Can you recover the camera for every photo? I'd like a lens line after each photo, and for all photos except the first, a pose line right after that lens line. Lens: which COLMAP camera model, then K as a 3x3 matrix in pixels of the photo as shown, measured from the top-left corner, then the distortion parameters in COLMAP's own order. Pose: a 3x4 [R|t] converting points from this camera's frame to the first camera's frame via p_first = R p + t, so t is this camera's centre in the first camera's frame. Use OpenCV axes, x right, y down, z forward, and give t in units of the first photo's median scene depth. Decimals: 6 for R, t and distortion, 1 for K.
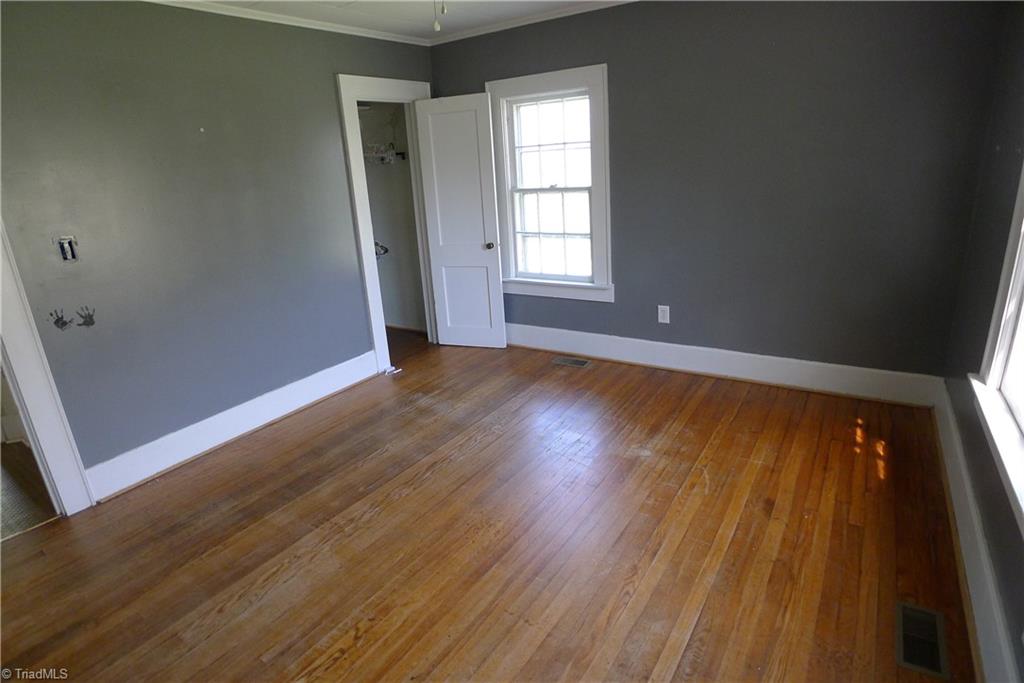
lens RADIAL K [[544.2, 0, 510.7], [0, 544.2, 342.5], [0, 0, 1]] dist [-0.102172, 0.026588]
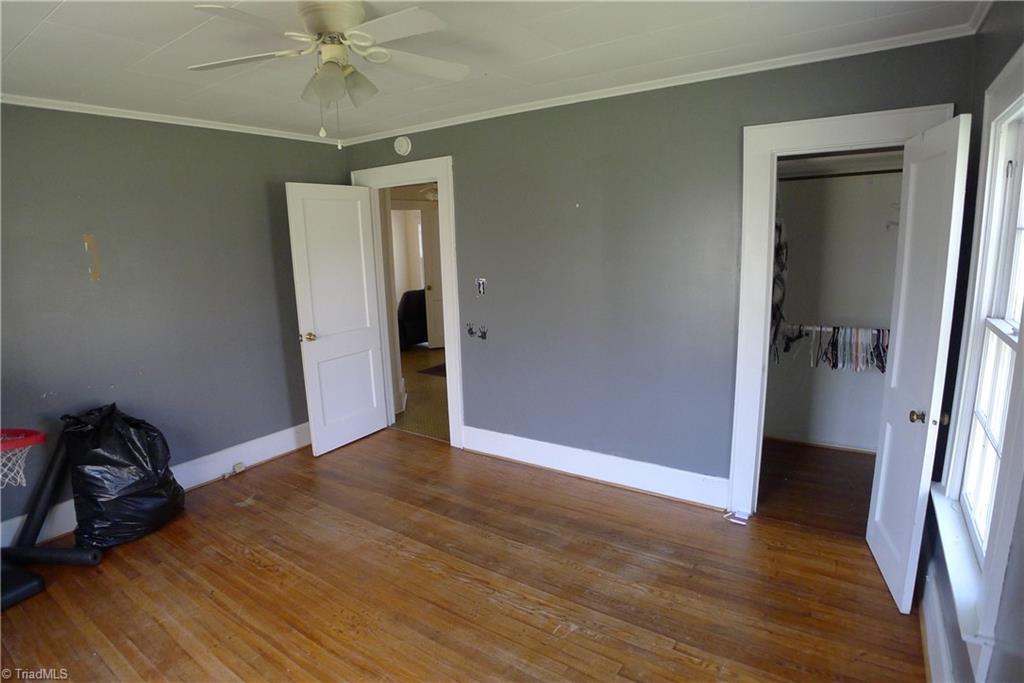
lens RADIAL K [[544.2, 0, 510.7], [0, 544.2, 342.5], [0, 0, 1]] dist [-0.102172, 0.026588]
pose [[-0.018493, 0.240002, -0.970596, 0.672905], [-0.282882, 0.929841, 0.235314, -0.396478], [0.958976, 0.278916, 0.050697, 0.952536]]
